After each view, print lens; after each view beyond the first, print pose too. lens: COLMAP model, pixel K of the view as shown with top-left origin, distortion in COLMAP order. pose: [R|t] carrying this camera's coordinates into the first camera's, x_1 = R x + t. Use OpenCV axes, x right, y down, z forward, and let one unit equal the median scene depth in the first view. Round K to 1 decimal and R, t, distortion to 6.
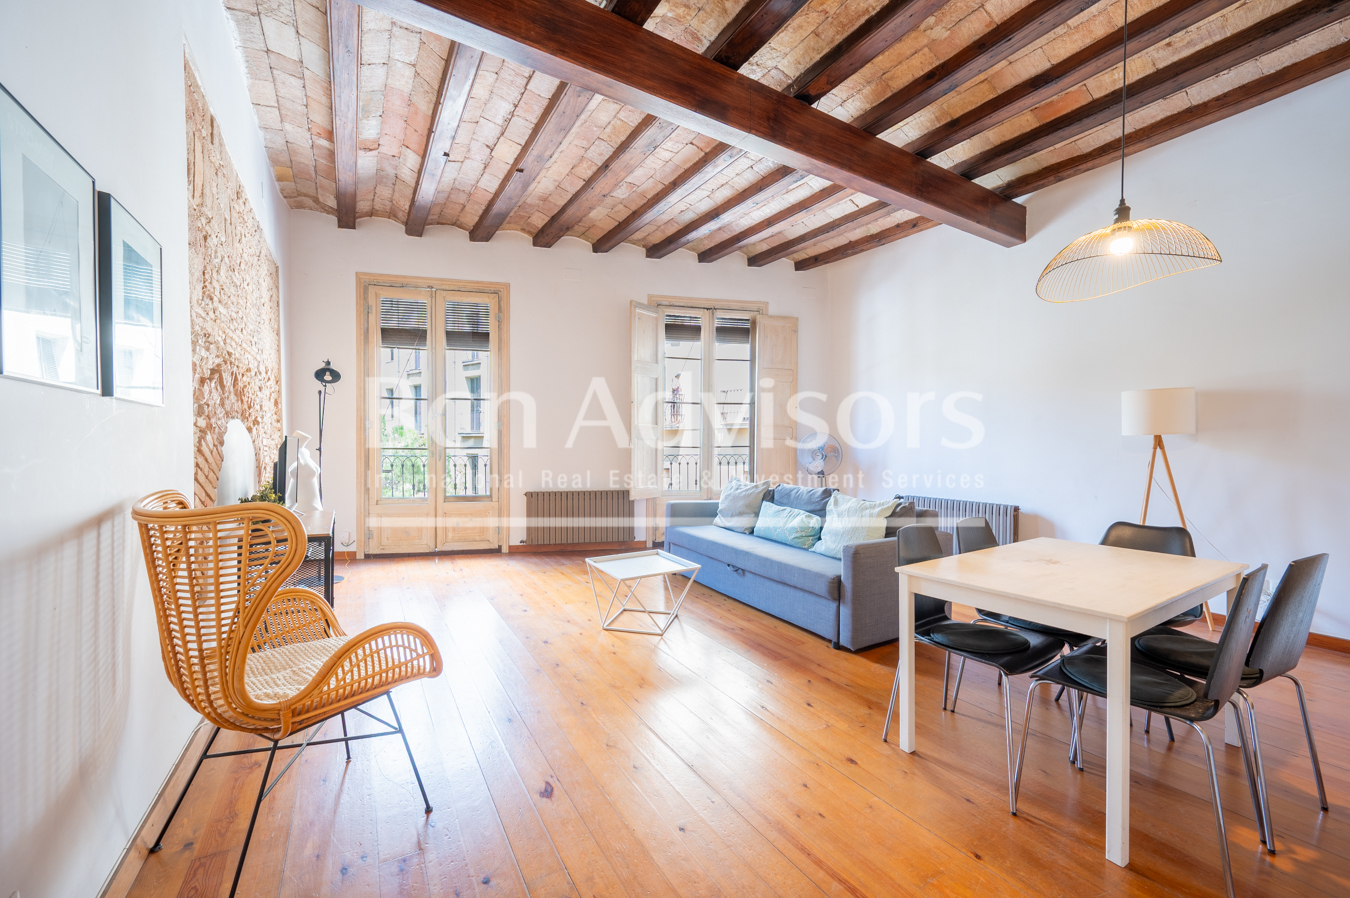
lens RADIAL K [[533.7, 0, 678.3], [0, 533.7, 455.8], [0, 0, 1]] dist [-0.000783, 0.000323]
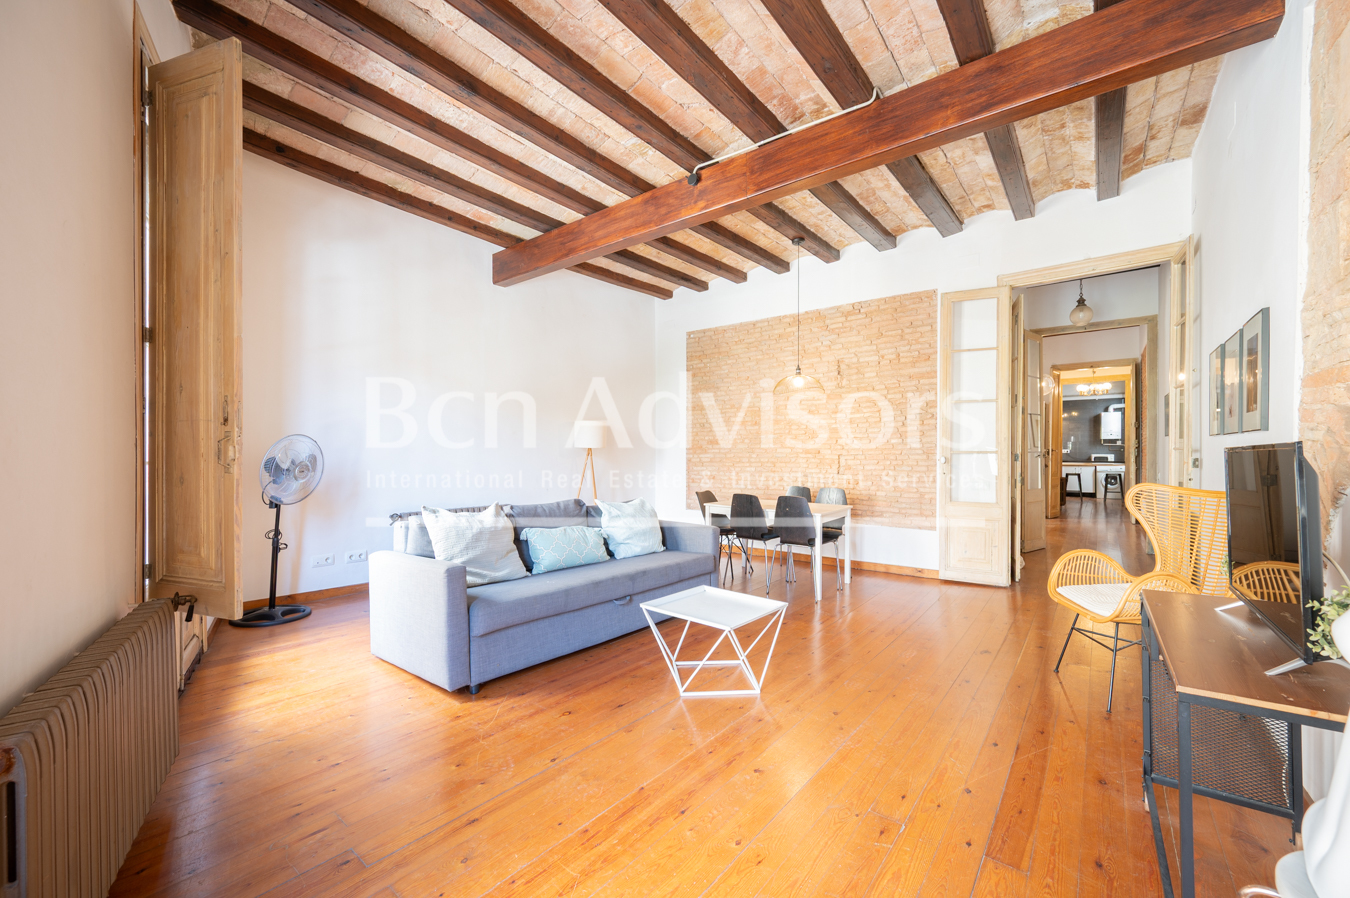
lens RADIAL K [[537.7, 0, 685.5], [0, 537.7, 455.3], [0, 0, 1]] dist [0.000556, -0.000175]
pose [[-0.352052, -0.008985, 0.935937, -0.604090], [0.015835, 0.999754, 0.015554, -0.026573], [-0.935847, 0.020297, -0.351823, 0.983382]]
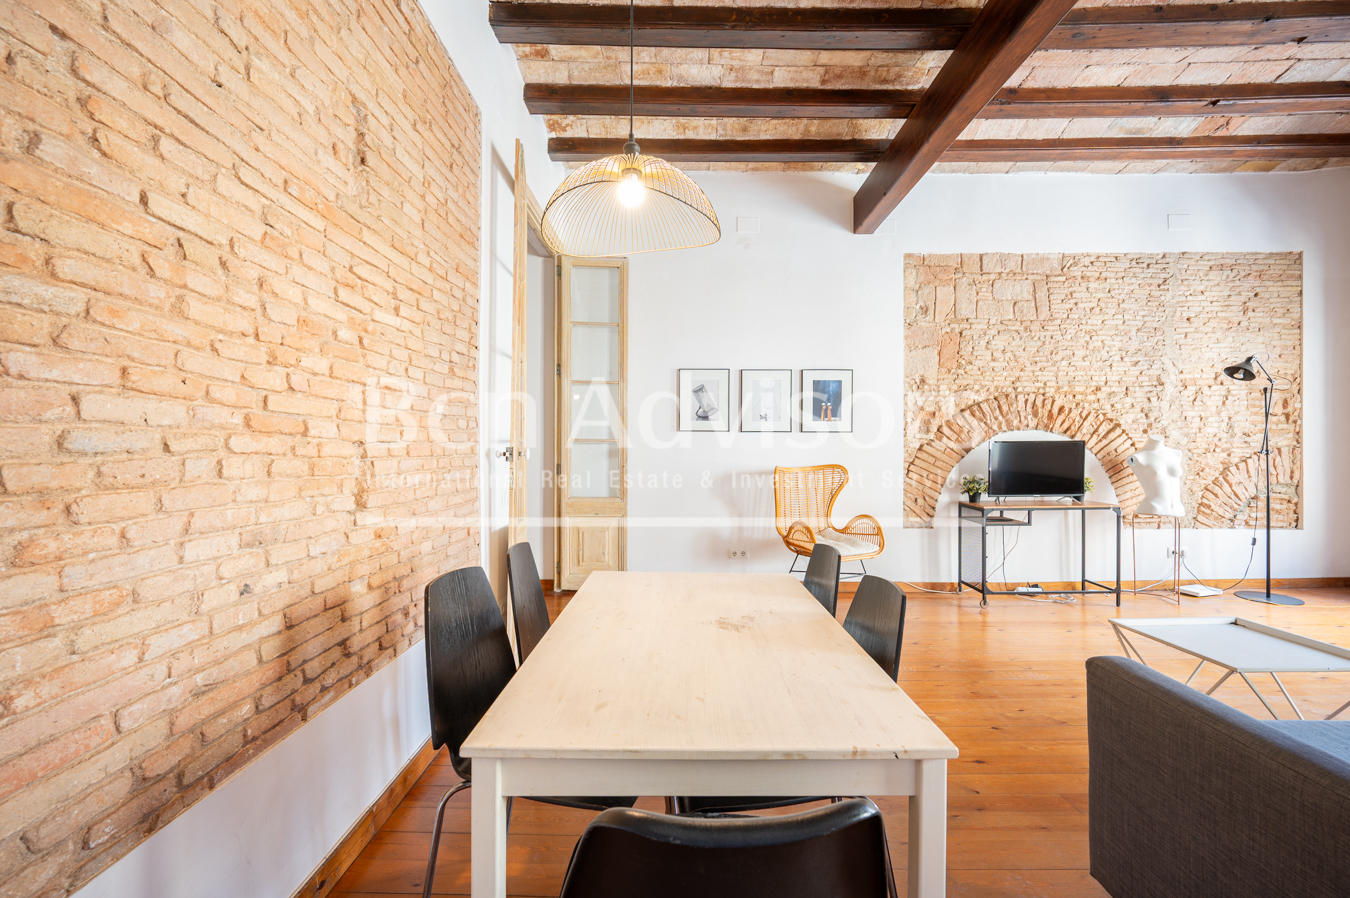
lens RADIAL K [[533.7, 0, 678.3], [0, 533.7, 455.8], [0, 0, 1]] dist [-0.000783, 0.000323]
pose [[-0.534487, 0.005313, -0.845160, 0.576498], [-0.018115, 0.999679, 0.017741, -0.004286], [0.844982, 0.024792, -0.534219, 0.584821]]
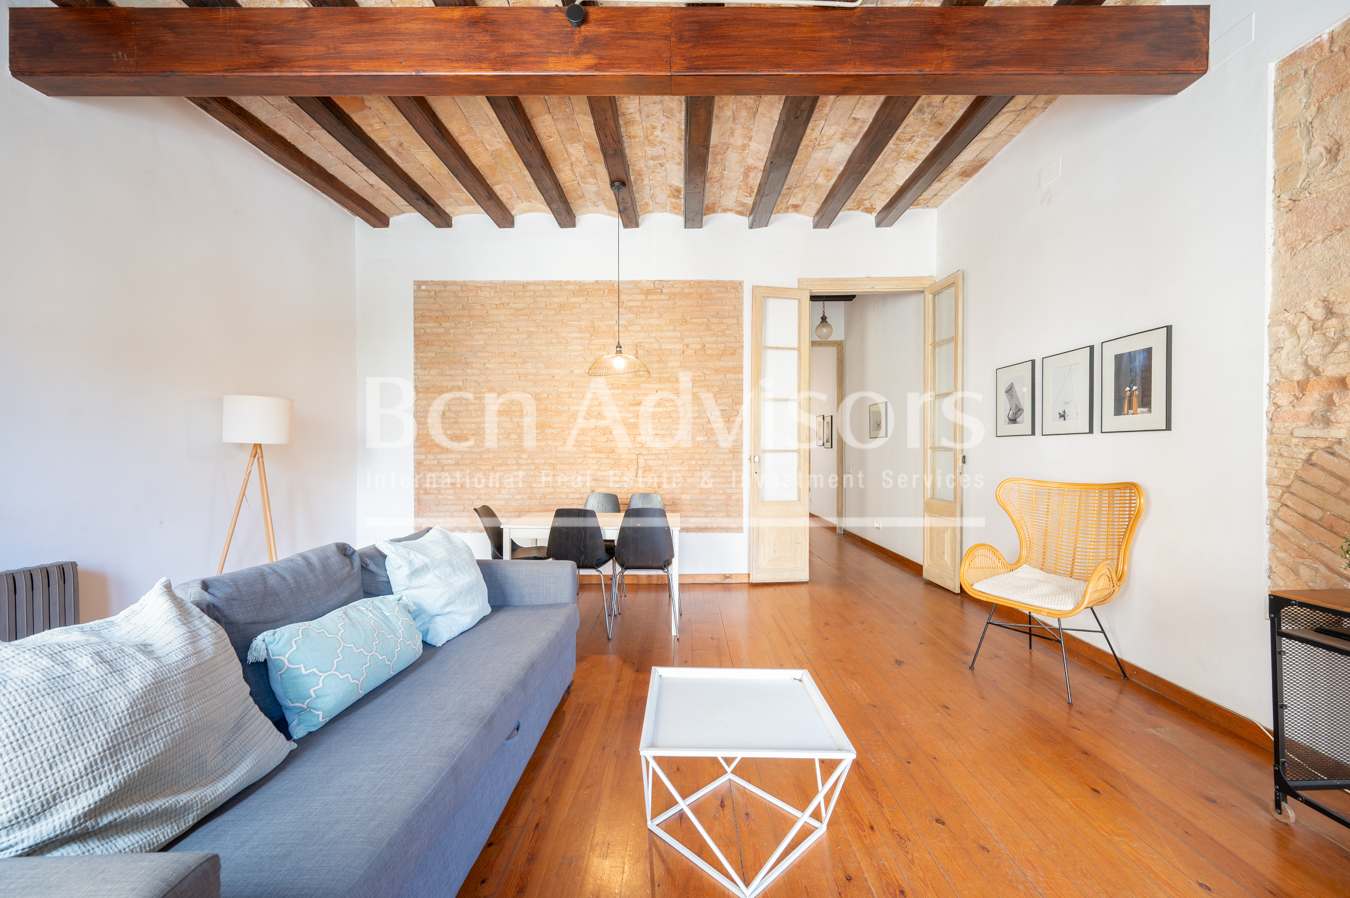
lens RADIAL K [[527.2, 0, 683.6], [0, 527.2, 455.9], [0, 0, 1]] dist [0.000770, 0.000040]
pose [[-0.854117, -0.005992, 0.520046, -0.202005], [0.007954, 0.999666, 0.024582, -0.024564], [-0.520020, 0.025133, -0.853784, 1.059740]]
